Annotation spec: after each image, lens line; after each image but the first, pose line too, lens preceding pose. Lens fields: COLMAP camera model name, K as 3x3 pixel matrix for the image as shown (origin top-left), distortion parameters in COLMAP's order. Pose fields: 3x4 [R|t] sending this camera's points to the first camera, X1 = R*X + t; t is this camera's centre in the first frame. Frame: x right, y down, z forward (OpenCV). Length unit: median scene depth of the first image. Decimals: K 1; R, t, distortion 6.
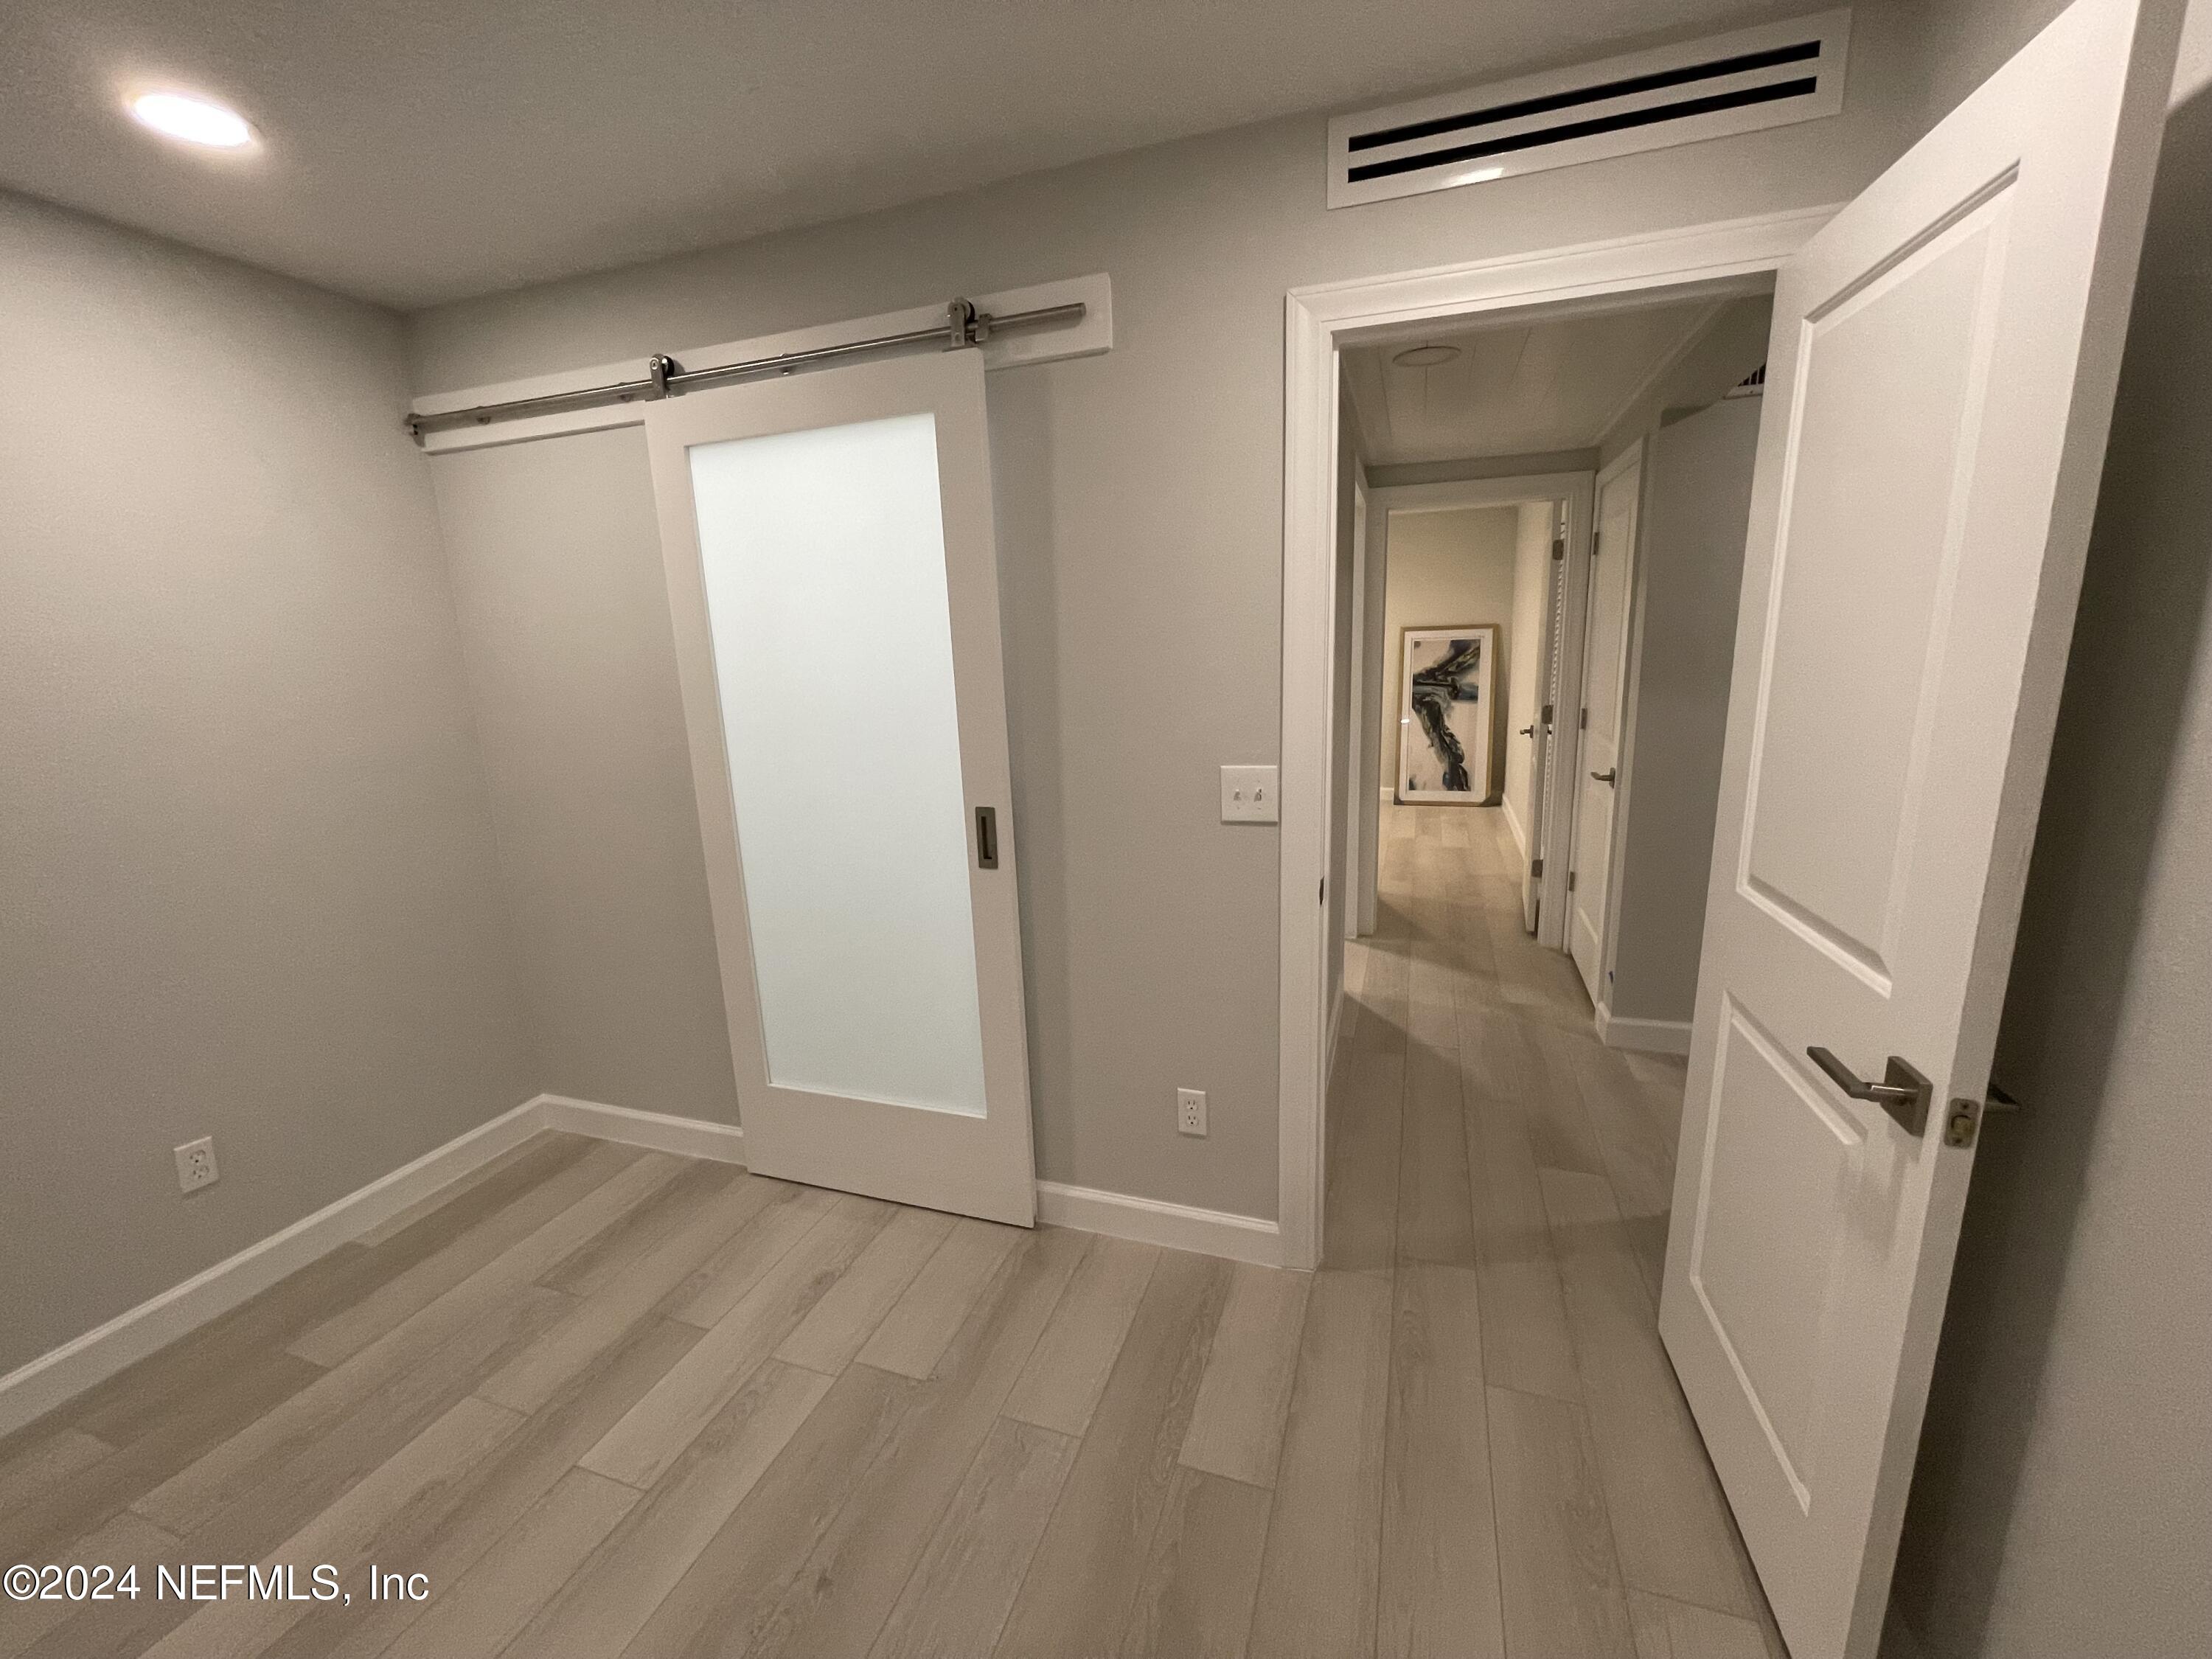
lens RADIAL K [[885.5, 0, 1117.6], [0, 885.5, 832.7], [0, 0, 1]] dist [0.000608, -0.000015]
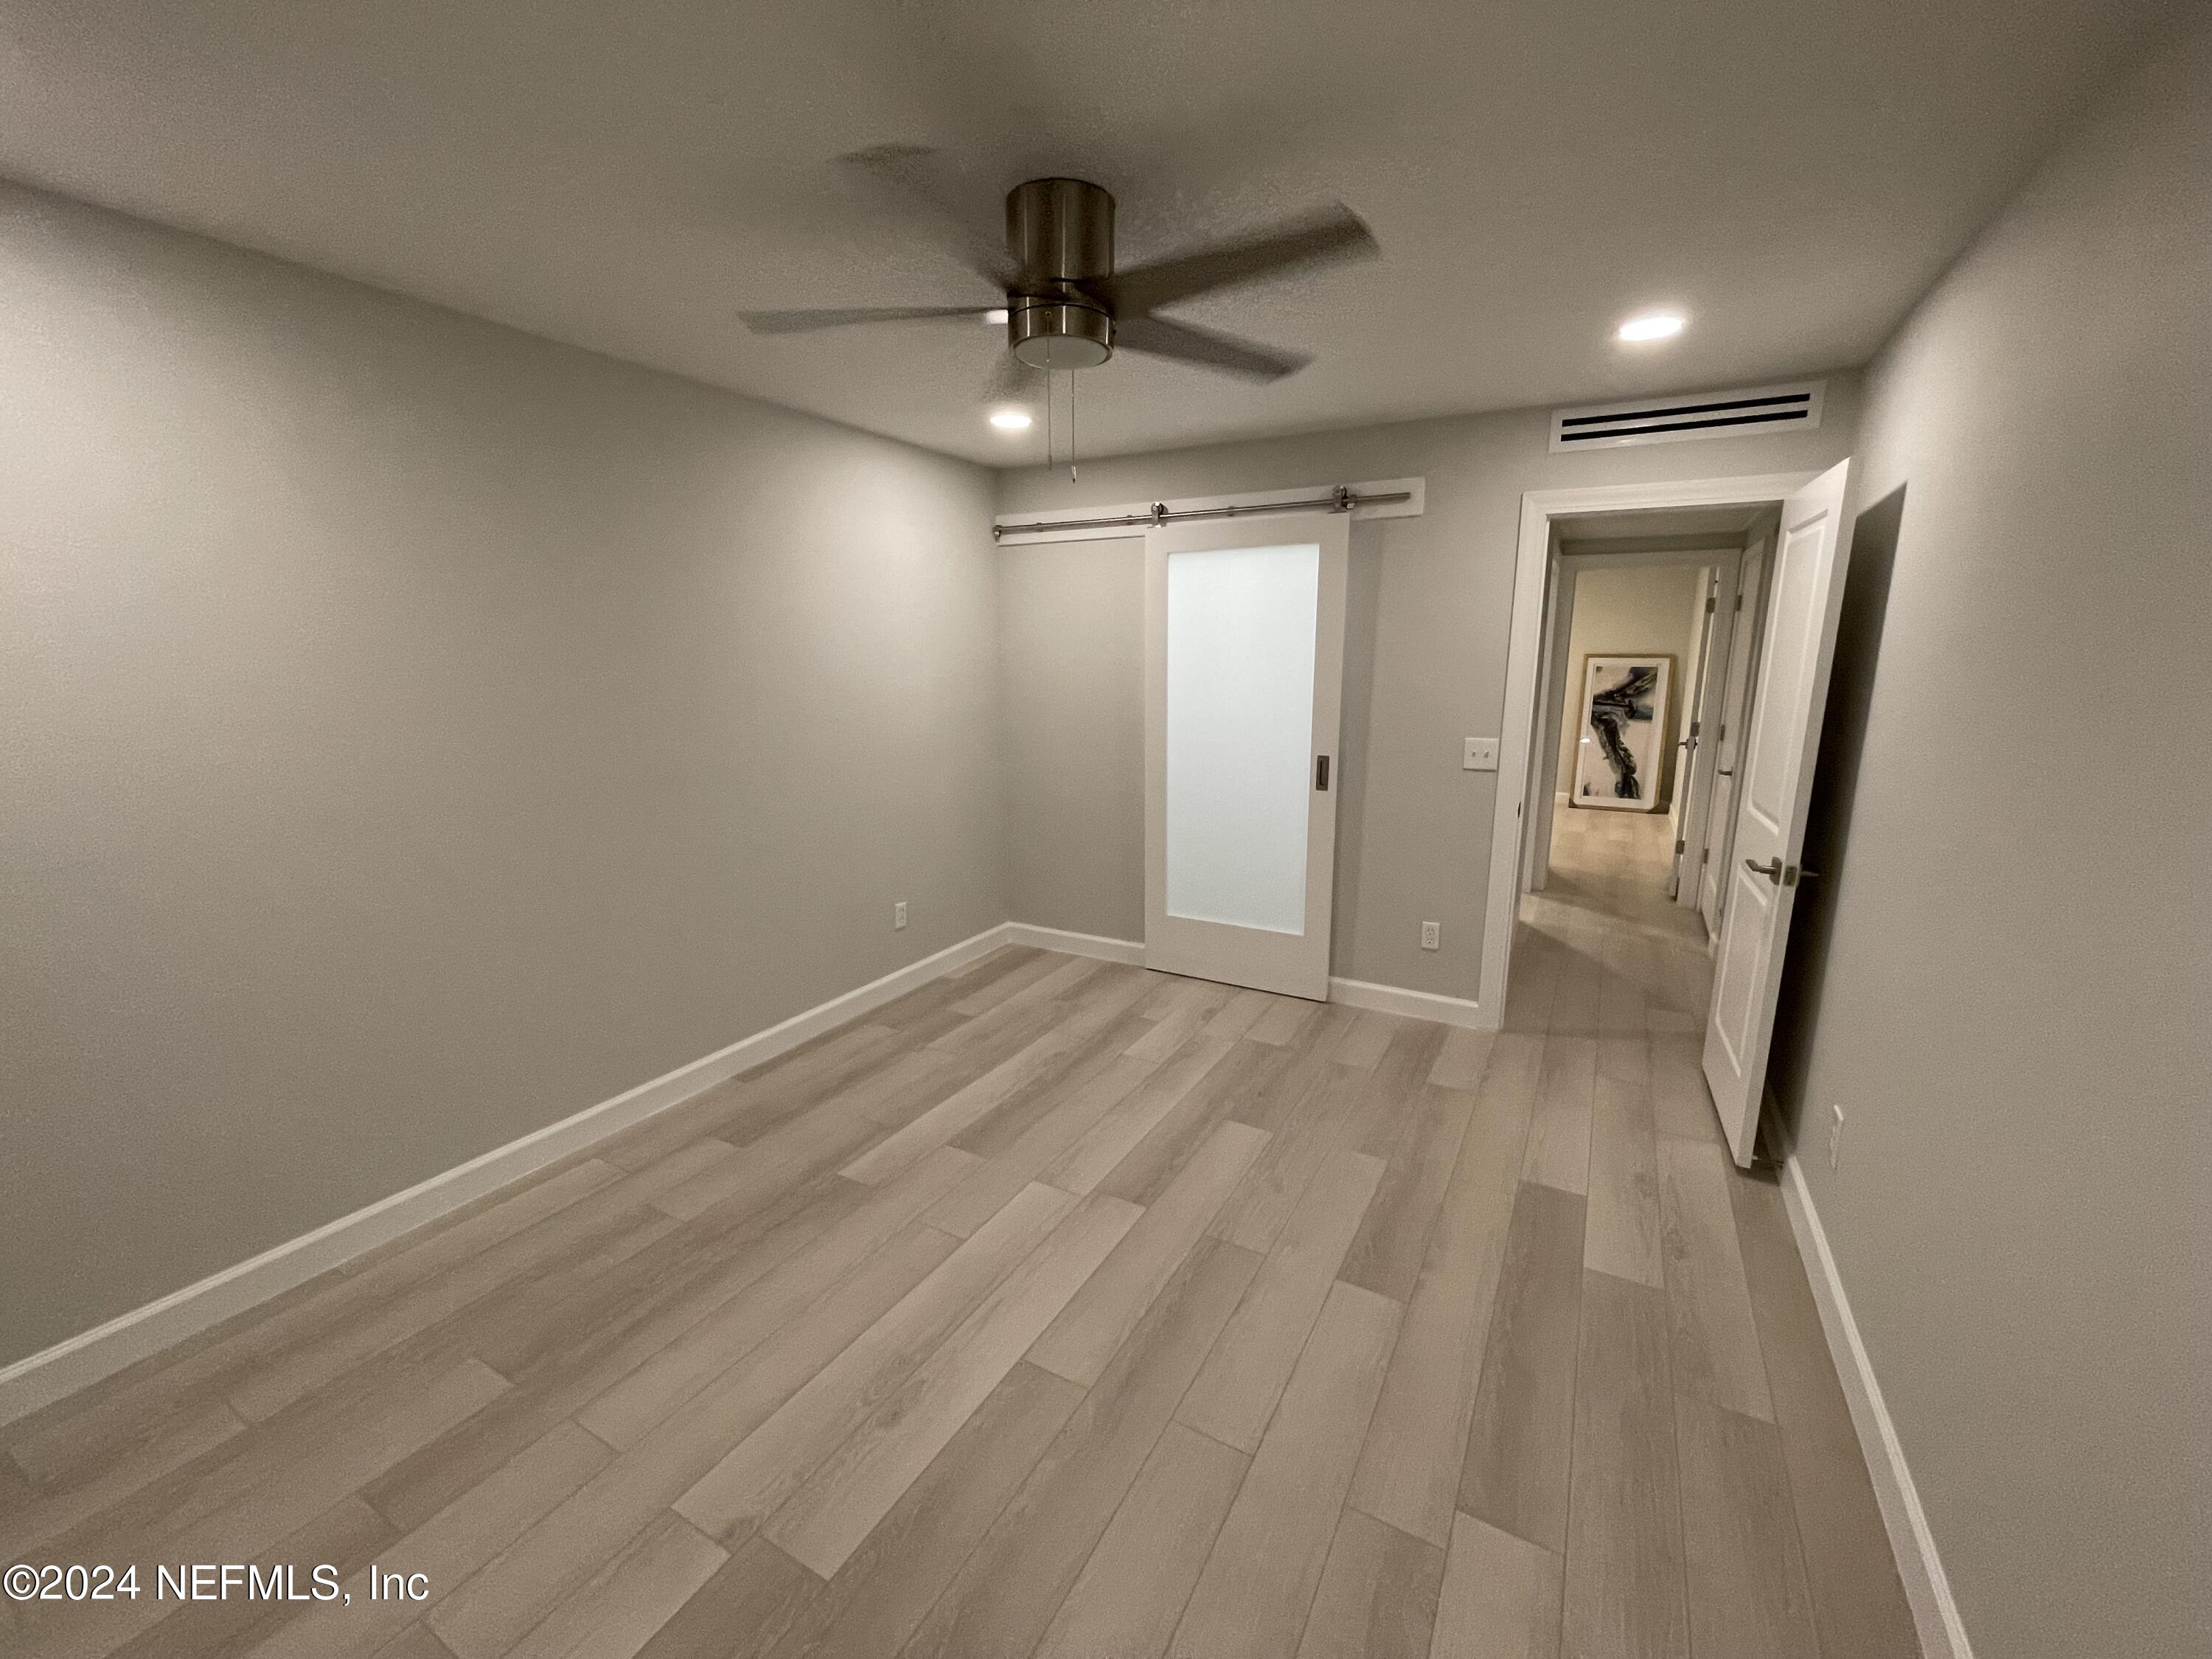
lens RADIAL K [[892.3, 0, 1111.2], [0, 892.3, 831.0], [0, 0, 1]] dist [-0.011080, 0.003308]
pose [[0.982691, 0.069342, -0.171784, -0.206588], [-0.070881, 0.997481, -0.002831, 0.131253], [0.171155, 0.014959, 0.985130, -0.706851]]
